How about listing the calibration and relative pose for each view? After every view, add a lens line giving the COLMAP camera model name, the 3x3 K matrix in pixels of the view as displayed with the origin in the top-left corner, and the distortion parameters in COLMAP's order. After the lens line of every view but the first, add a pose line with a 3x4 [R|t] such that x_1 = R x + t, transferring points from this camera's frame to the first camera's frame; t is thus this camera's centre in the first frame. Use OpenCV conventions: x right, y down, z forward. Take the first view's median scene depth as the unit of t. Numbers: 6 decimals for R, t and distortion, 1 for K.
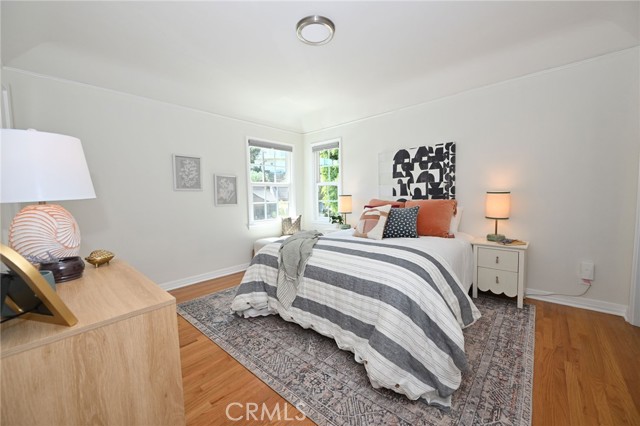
lens RADIAL K [[248.3, 0, 321.1], [0, 248.3, 212.5], [0, 0, 1]] dist [-0.001132, 0.000037]
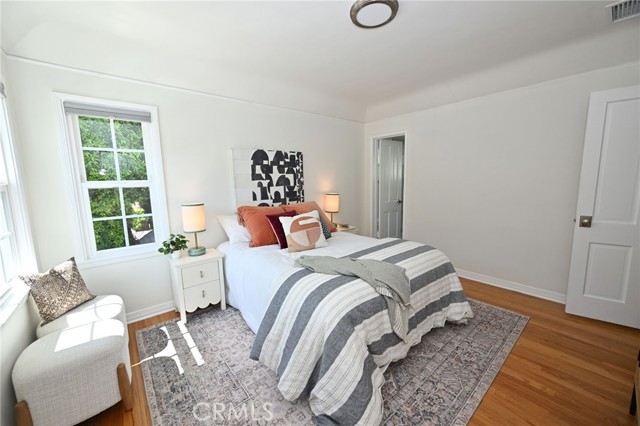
lens RADIAL K [[248.3, 0, 321.9], [0, 248.3, 211.4], [0, 0, 1]] dist [-0.001132, 0.000037]
pose [[0.144181, -0.107051, 0.983744, -0.599706], [0.082945, 0.991940, 0.095786, -0.101910], [-0.986069, 0.067786, 0.151899, 0.693732]]
